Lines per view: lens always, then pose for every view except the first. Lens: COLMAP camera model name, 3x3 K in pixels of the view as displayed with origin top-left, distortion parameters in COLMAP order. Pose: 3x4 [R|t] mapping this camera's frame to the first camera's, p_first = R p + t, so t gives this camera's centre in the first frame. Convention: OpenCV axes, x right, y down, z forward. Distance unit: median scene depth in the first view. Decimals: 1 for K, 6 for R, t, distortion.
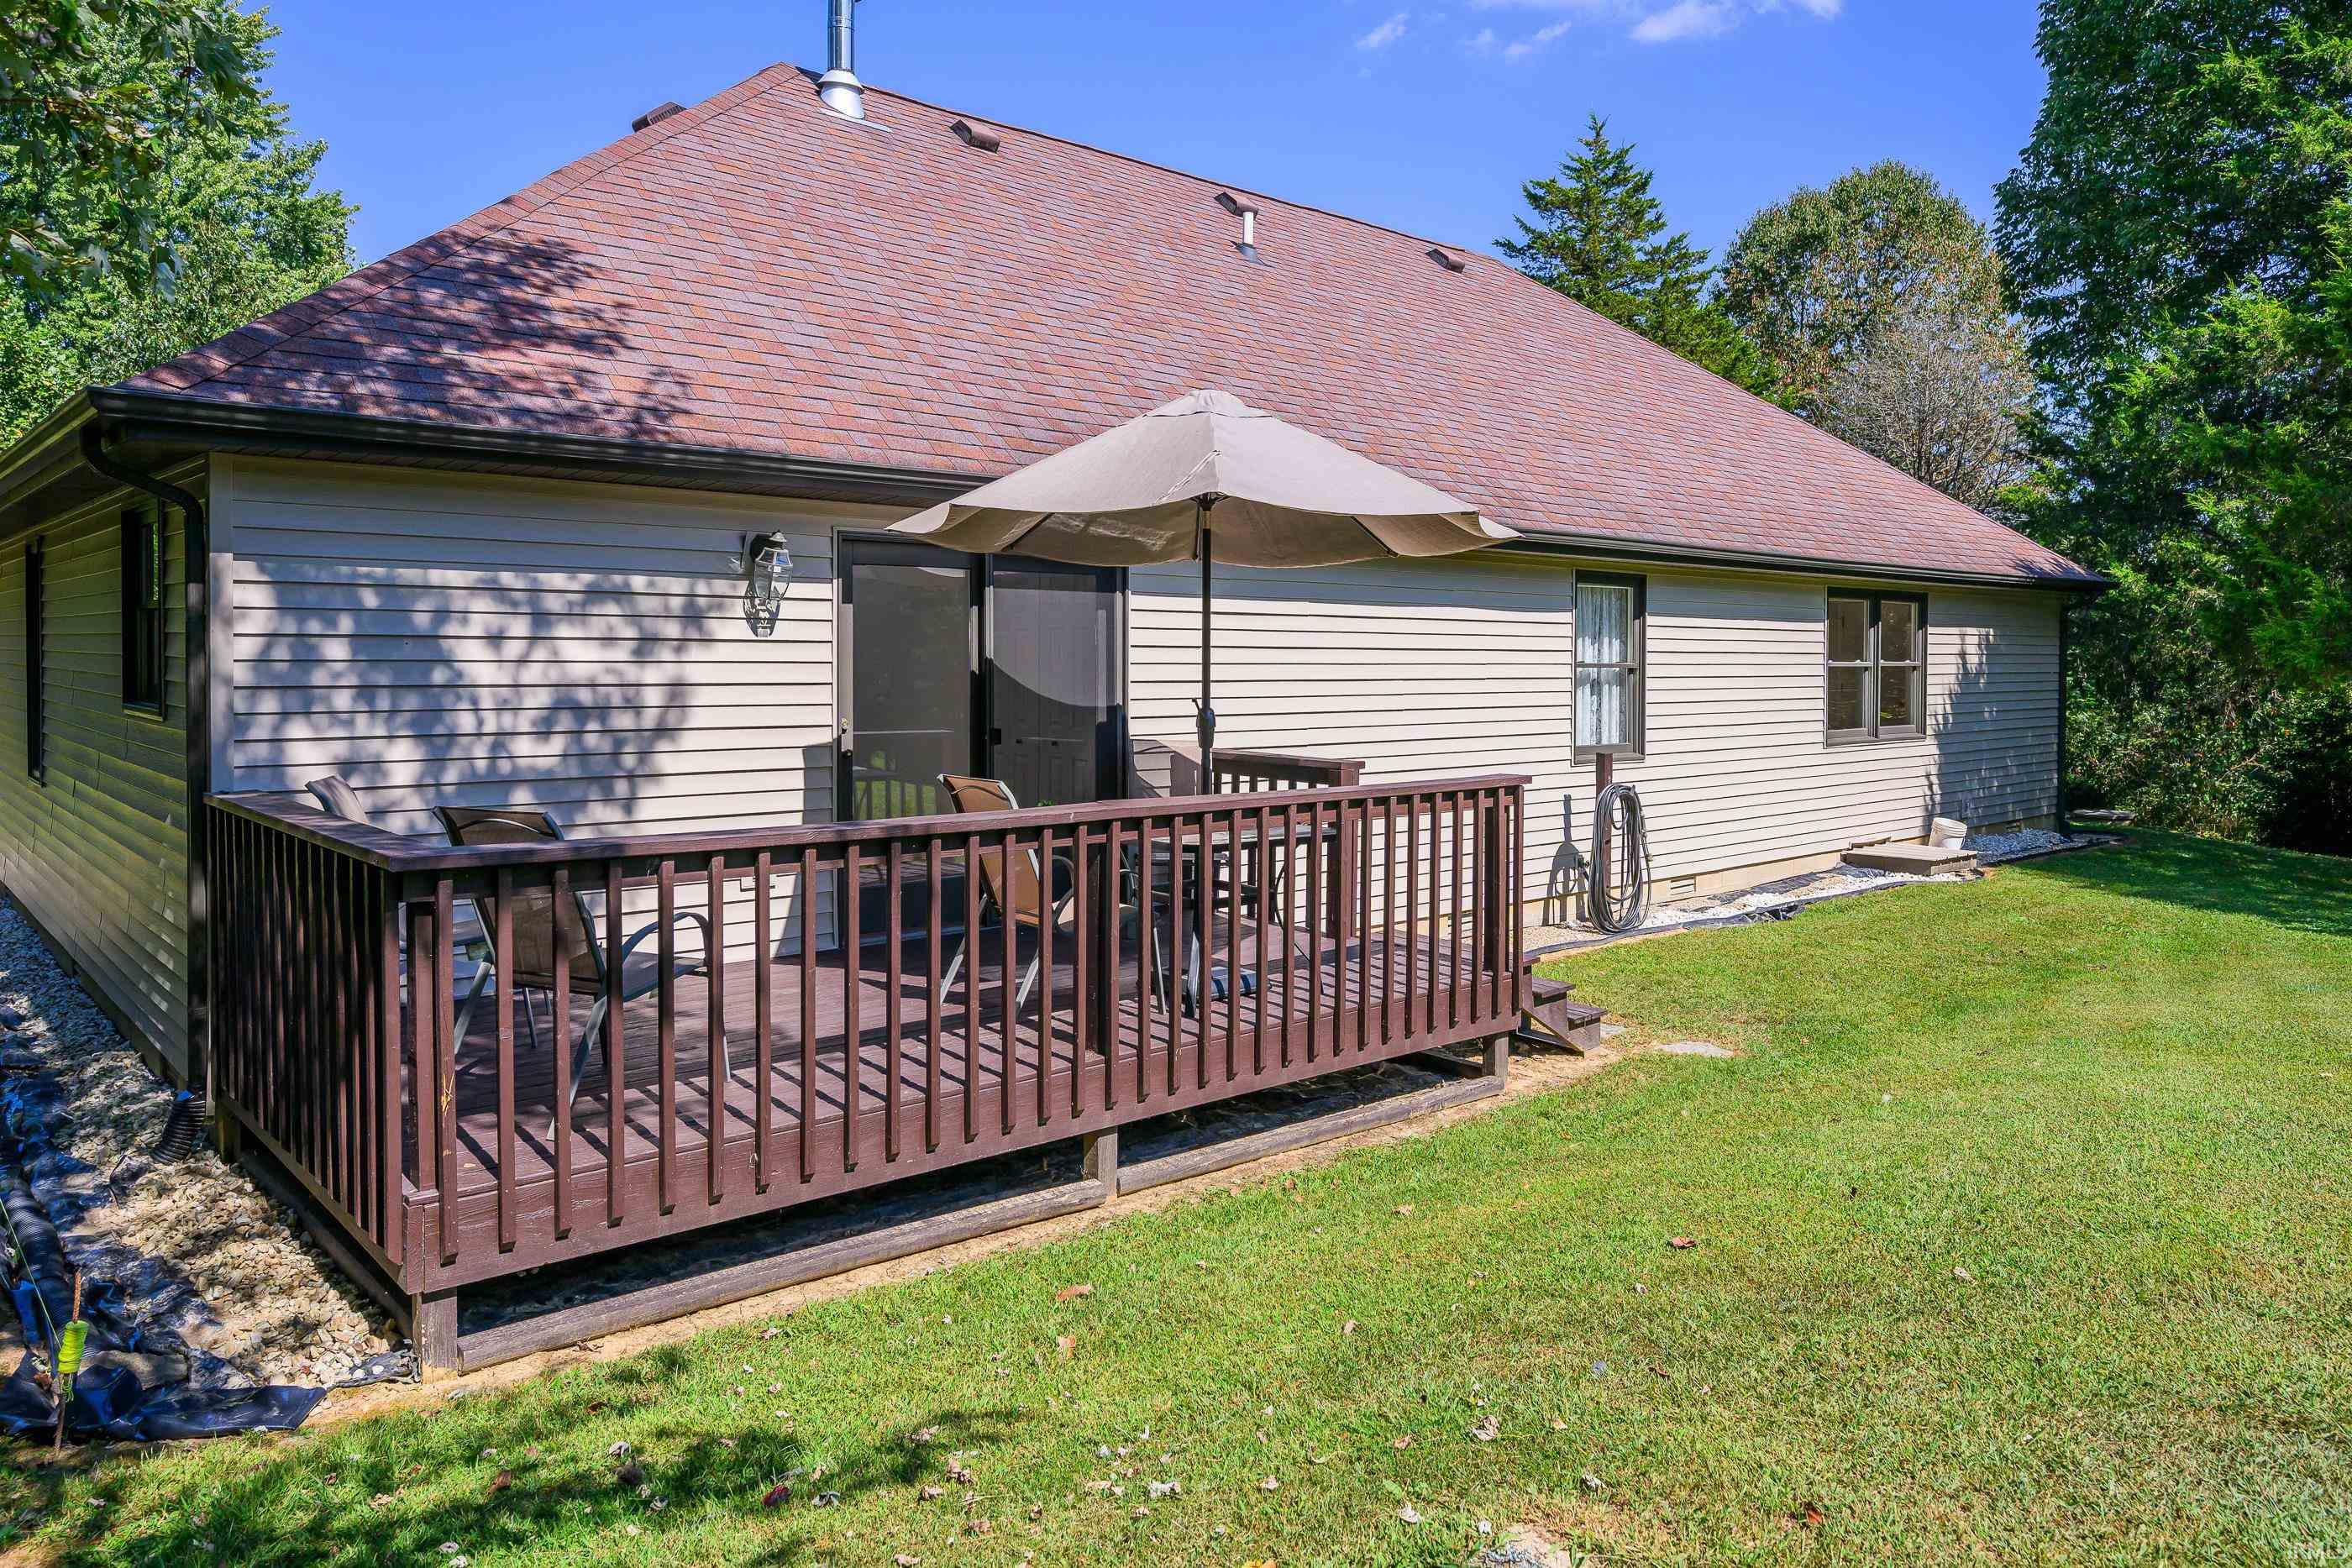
lens RADIAL K [[1575.7, 0, 1191.6], [0, 1575.7, 670.1], [0, 0, 1]] dist [-0.038320, -0.000574]
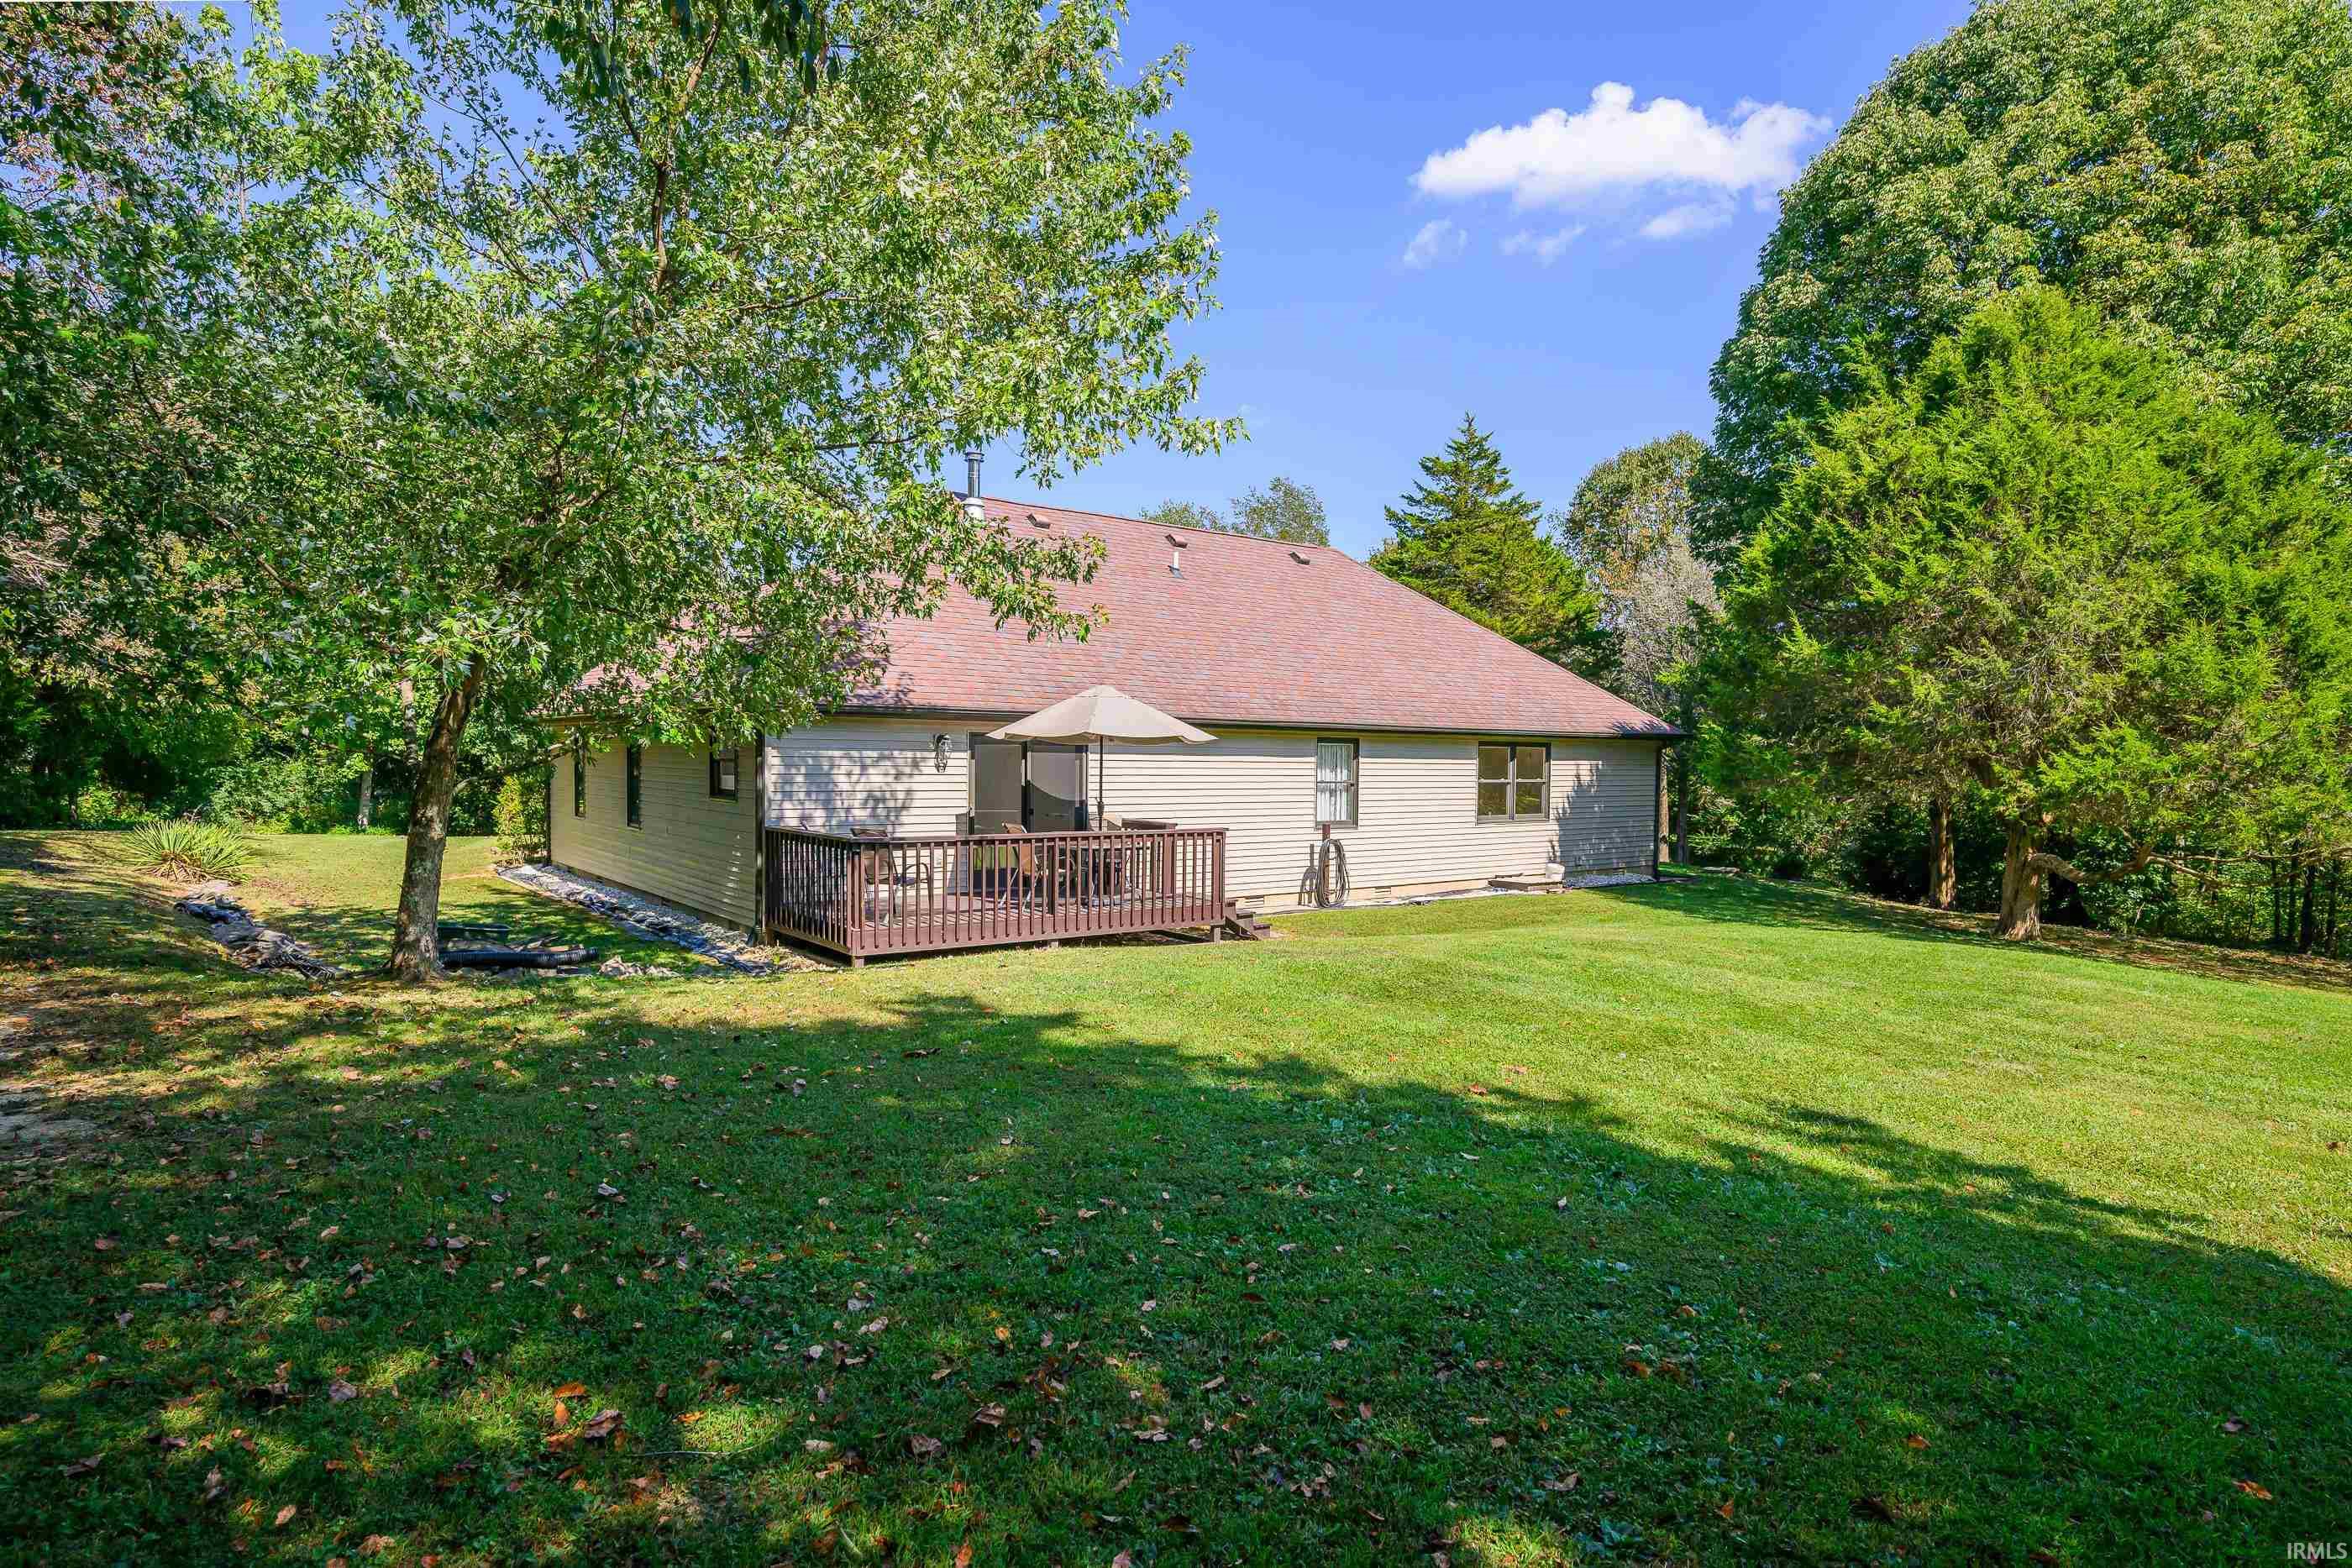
lens RADIAL K [[1308.6, 0, 1176.0], [0, 1308.6, 784.0], [0, 0, 1]] dist [0.000588, 0.000046]
pose [[0.997430, 0.009656, -0.070991, 0.268948], [-0.008715, 0.999870, 0.013548, -0.033808], [0.071113, -0.012895, 0.997385, -1.128826]]
